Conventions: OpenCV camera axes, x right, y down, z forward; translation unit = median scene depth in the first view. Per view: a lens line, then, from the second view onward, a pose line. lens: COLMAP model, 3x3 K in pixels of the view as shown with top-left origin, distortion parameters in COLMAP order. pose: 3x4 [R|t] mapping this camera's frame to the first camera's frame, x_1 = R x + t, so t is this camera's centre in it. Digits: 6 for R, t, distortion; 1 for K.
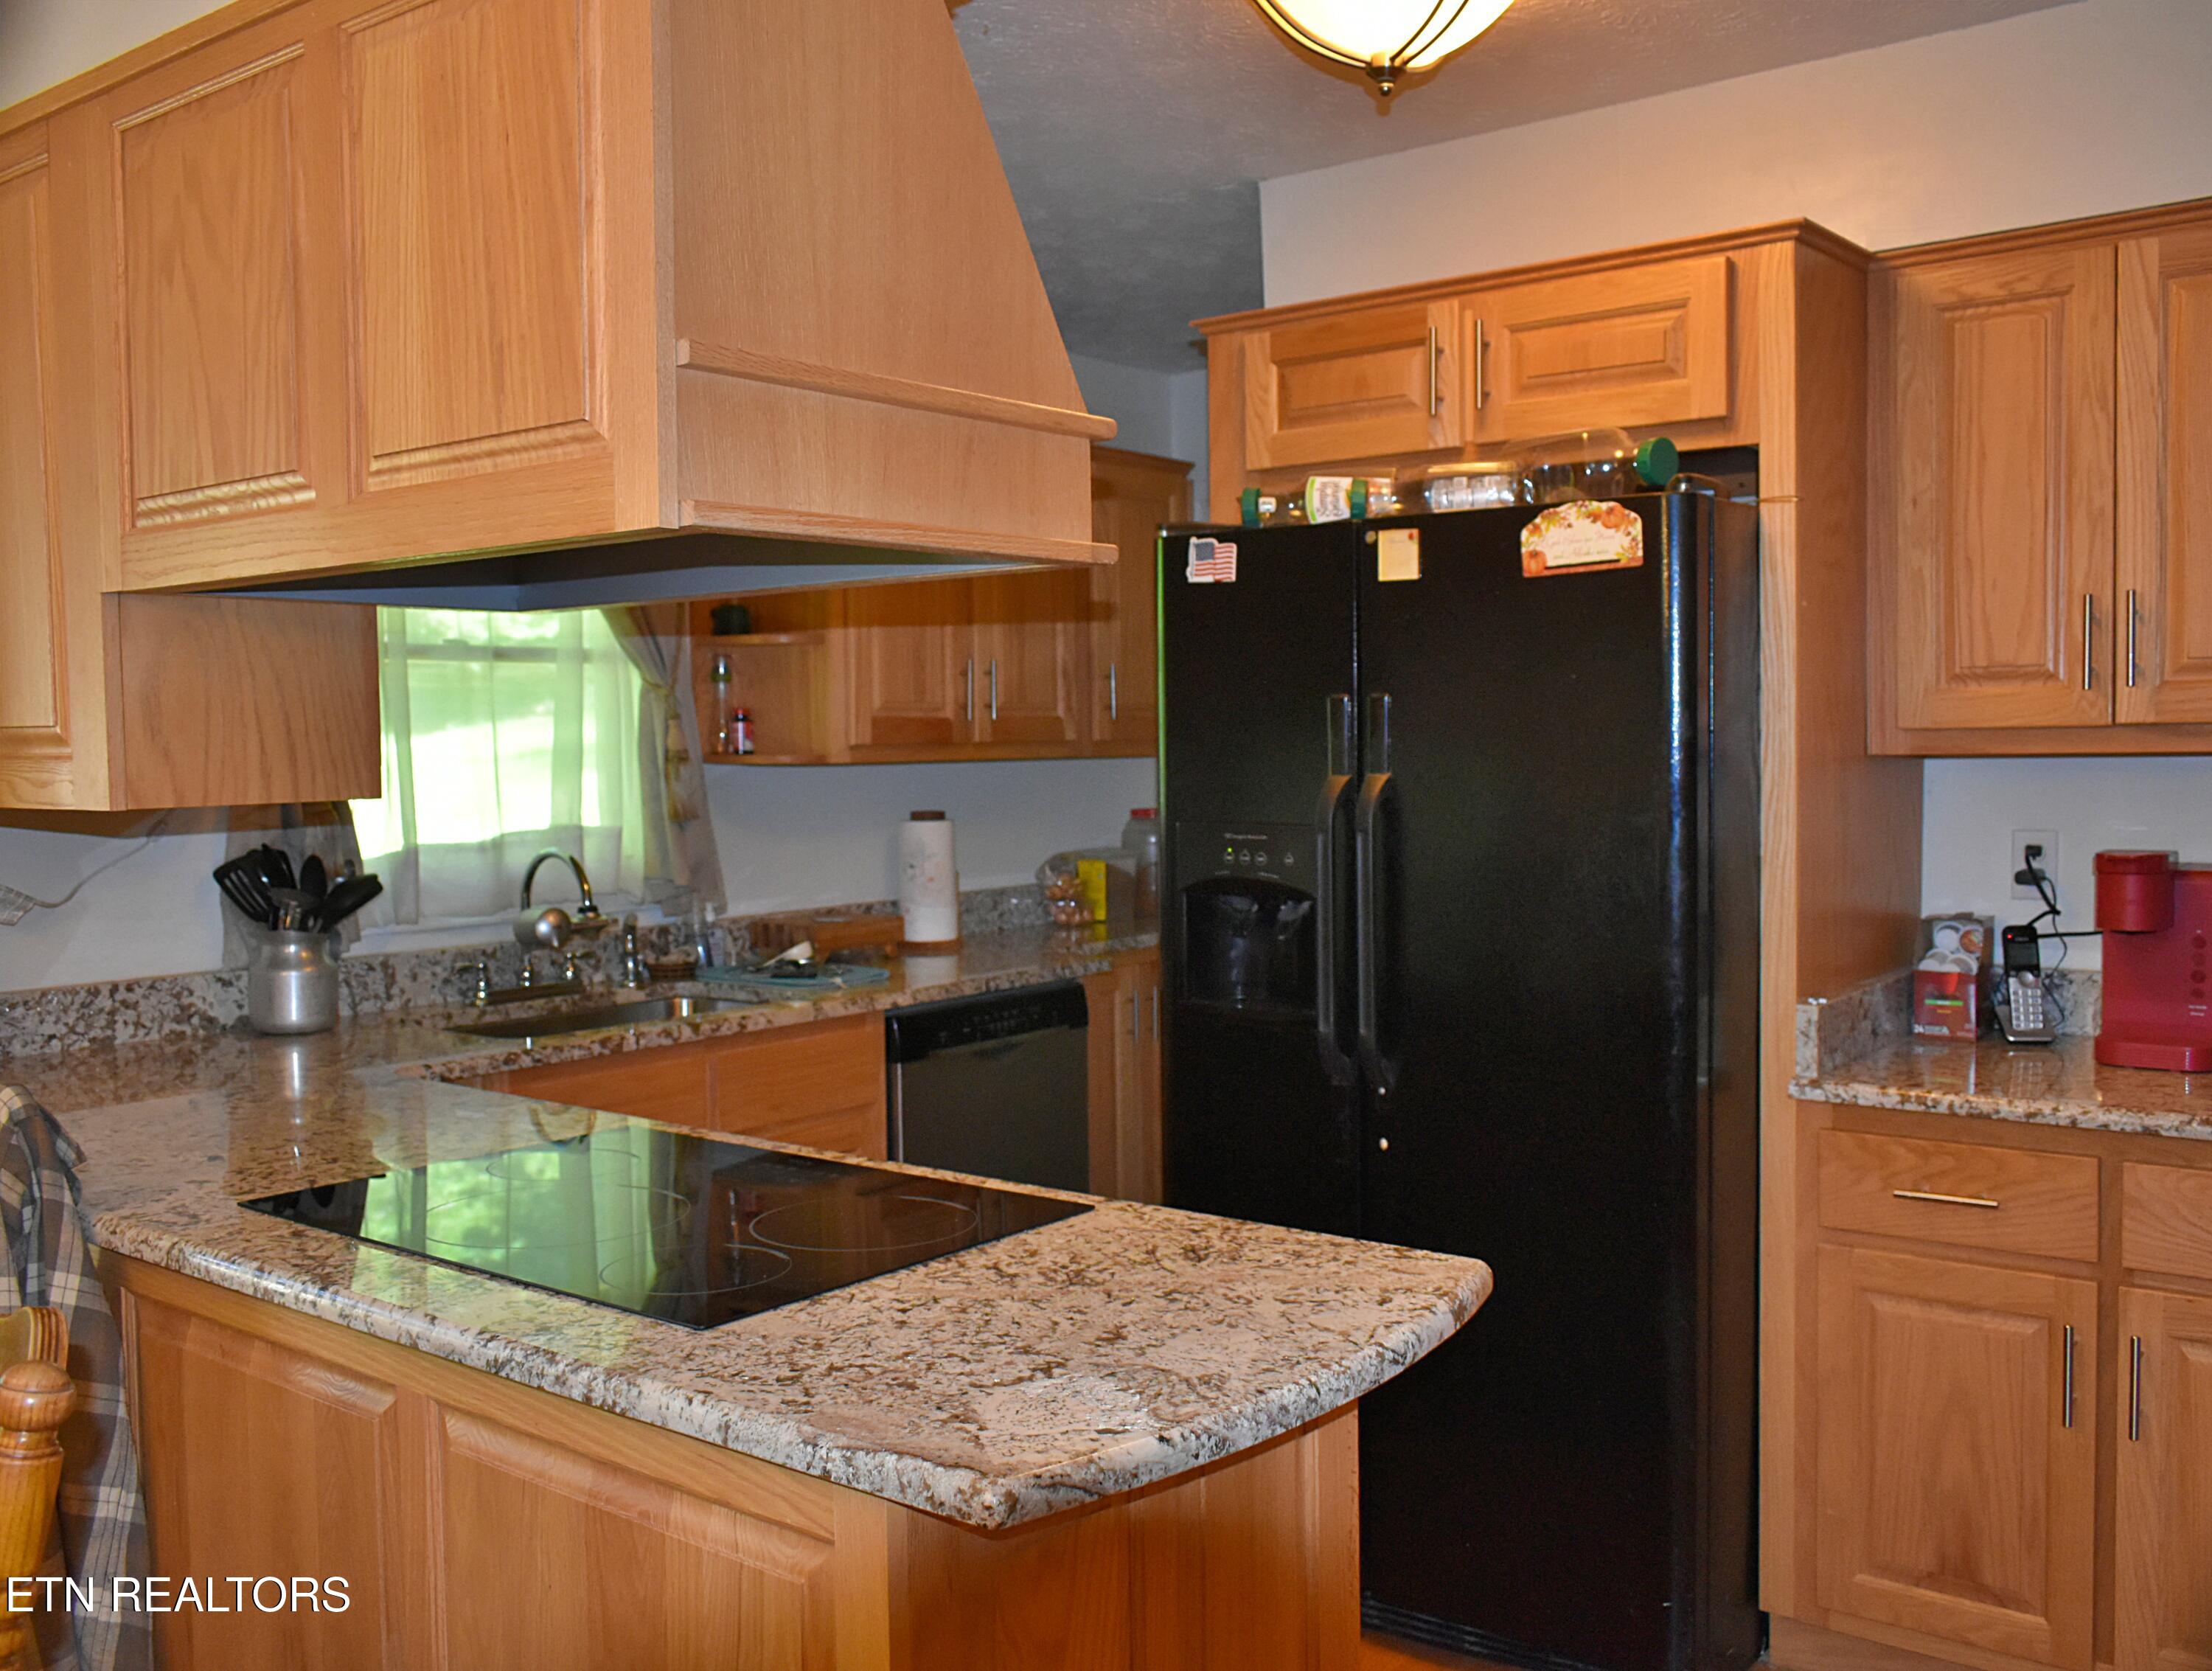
lens RADIAL K [[2021.8, 0, 1103.5], [0, 2021.8, 831.6], [0, 0, 1]] dist [-0.007510, 0.000000]
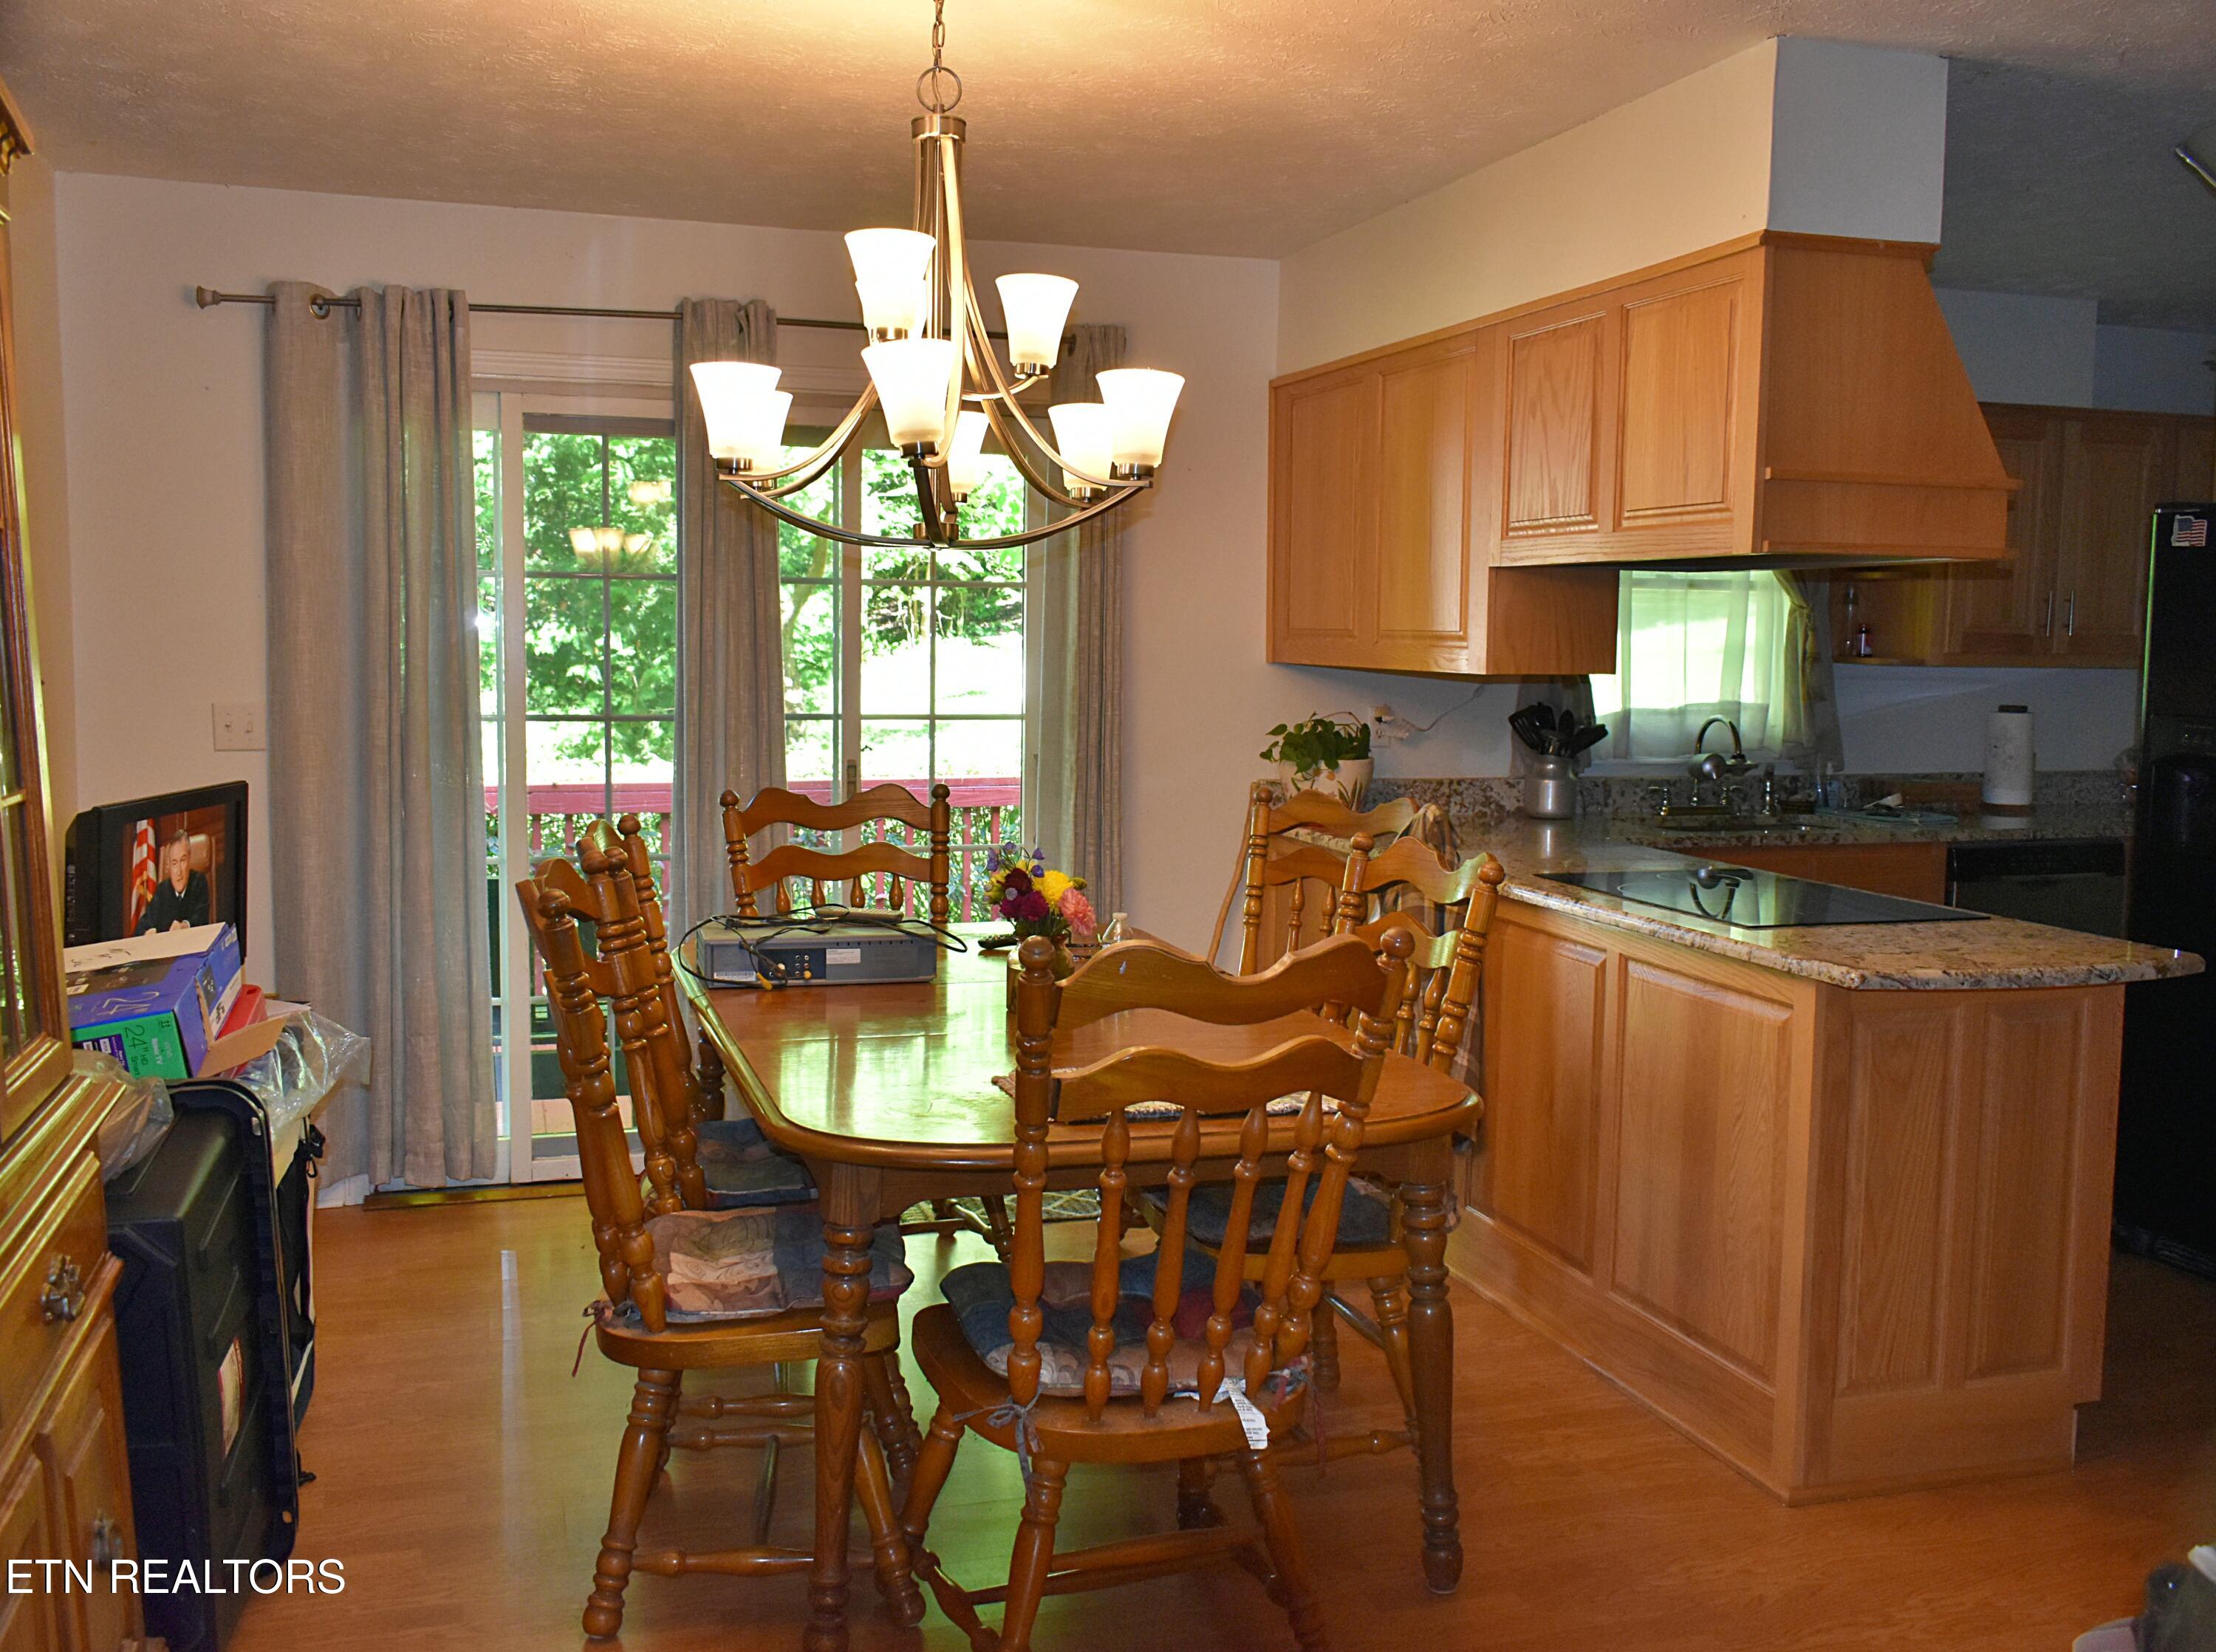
lens RADIAL K [[1964.6, 0, 1104.9], [0, 1964.6, 825.3], [0, 0, 1]] dist [-0.020081, -0.012672]
pose [[0.831979, 0.079168, -0.549129, 0.158701], [-0.050496, 0.996464, 0.067154, 0.015427], [0.552504, -0.028142, 0.833035, -0.479592]]
